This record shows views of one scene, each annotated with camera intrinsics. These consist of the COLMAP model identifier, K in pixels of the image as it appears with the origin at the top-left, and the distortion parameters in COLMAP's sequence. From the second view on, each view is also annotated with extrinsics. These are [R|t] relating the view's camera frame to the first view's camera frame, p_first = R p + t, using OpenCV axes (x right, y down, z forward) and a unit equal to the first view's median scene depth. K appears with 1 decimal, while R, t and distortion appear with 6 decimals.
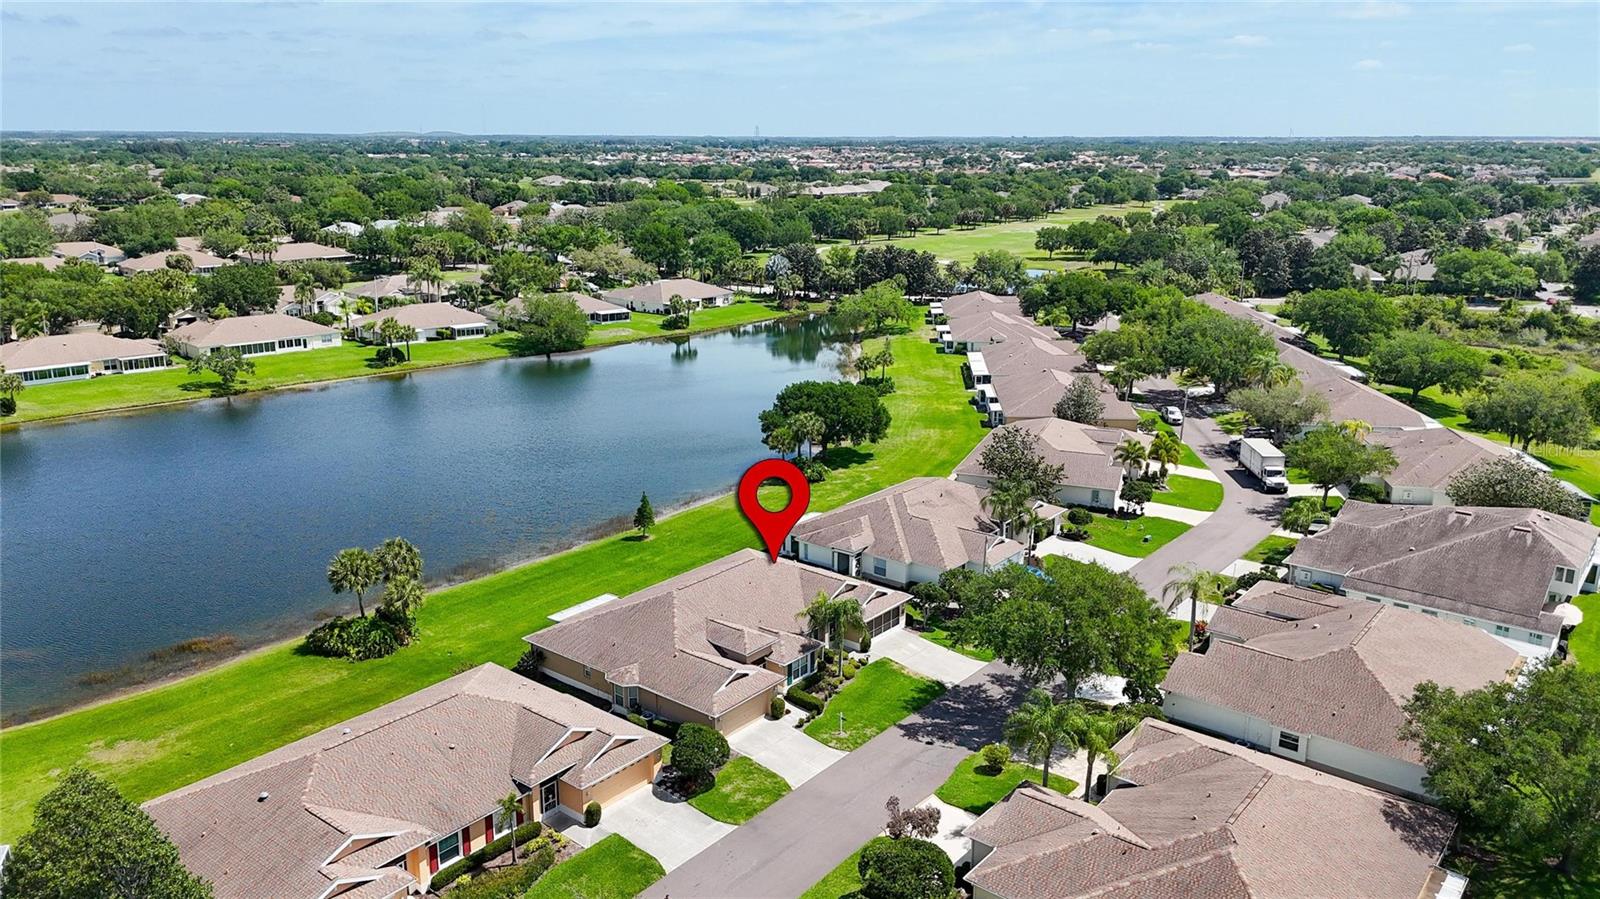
lens RADIAL K [[1169.9, 0, 794.6], [0, 1169.9, 450.9], [0, 0, 1]] dist [0.070777, -0.062414]
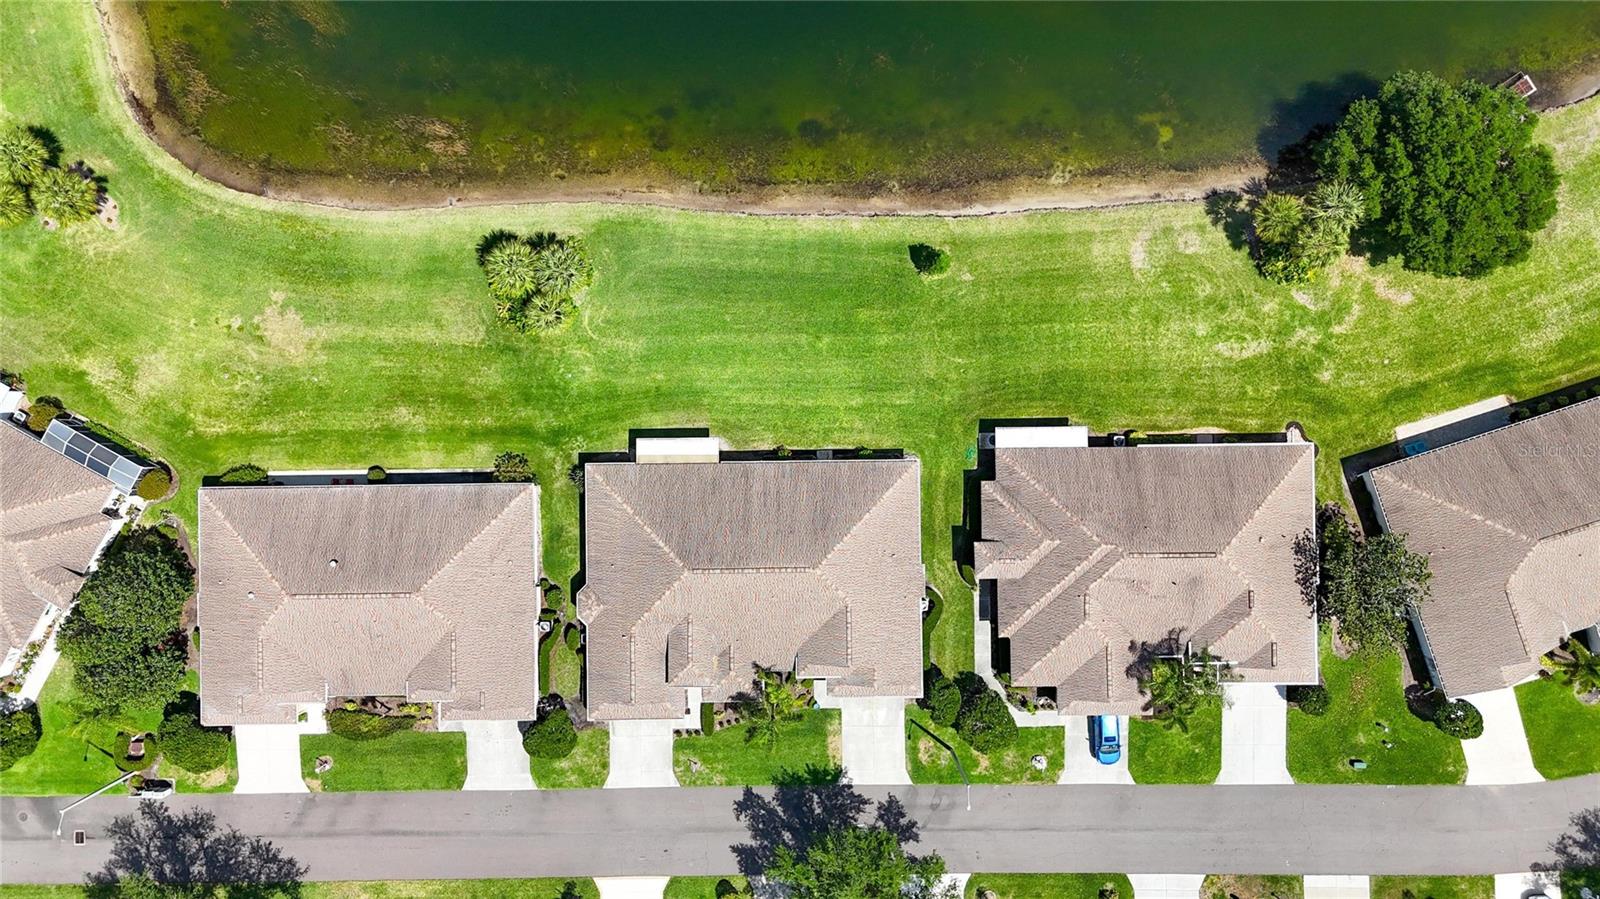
lens RADIAL K [[1169.9, 0, 794.6], [0, 1169.9, 450.9], [0, 0, 1]] dist [0.070777, -0.062414]
pose [[0.637395, 0.770427, -0.013020, -0.051668], [-0.183063, 0.167823, 0.968671, -0.402355], [0.748475, -0.615043, 0.248007, 0.415360]]
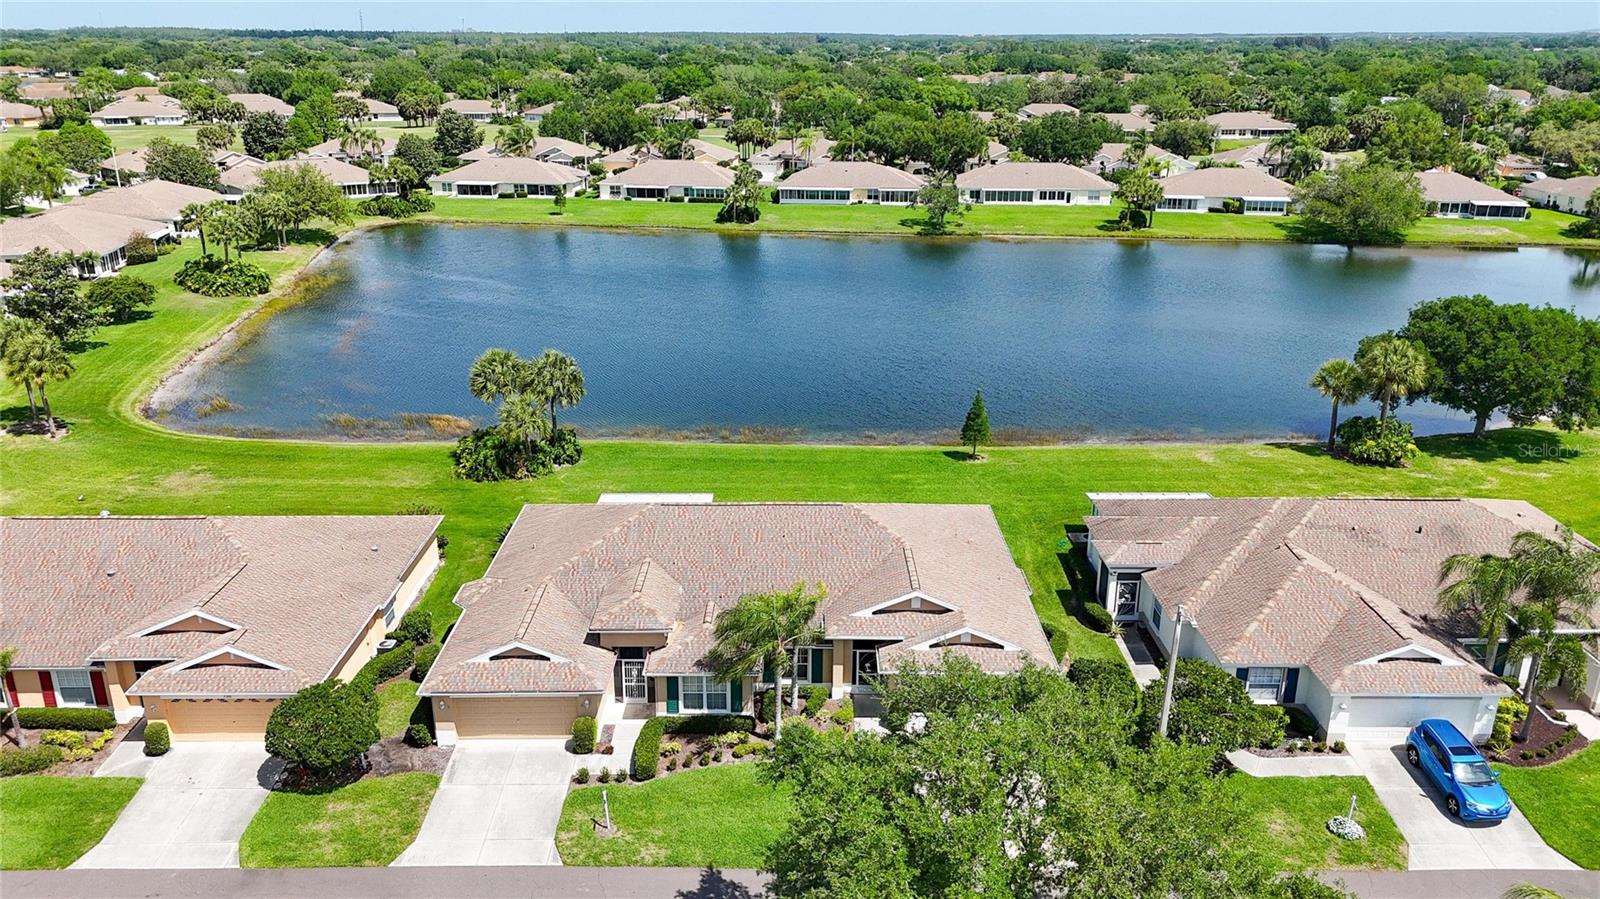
lens RADIAL K [[1169.9, 0, 794.6], [0, 1169.9, 450.9], [0, 0, 1]] dist [0.070777, -0.062414]
pose [[0.629930, 0.256660, -0.733017, 0.188215], [-0.200245, 0.965580, 0.166005, -0.013540], [0.750394, 0.042211, 0.659642, 0.299170]]
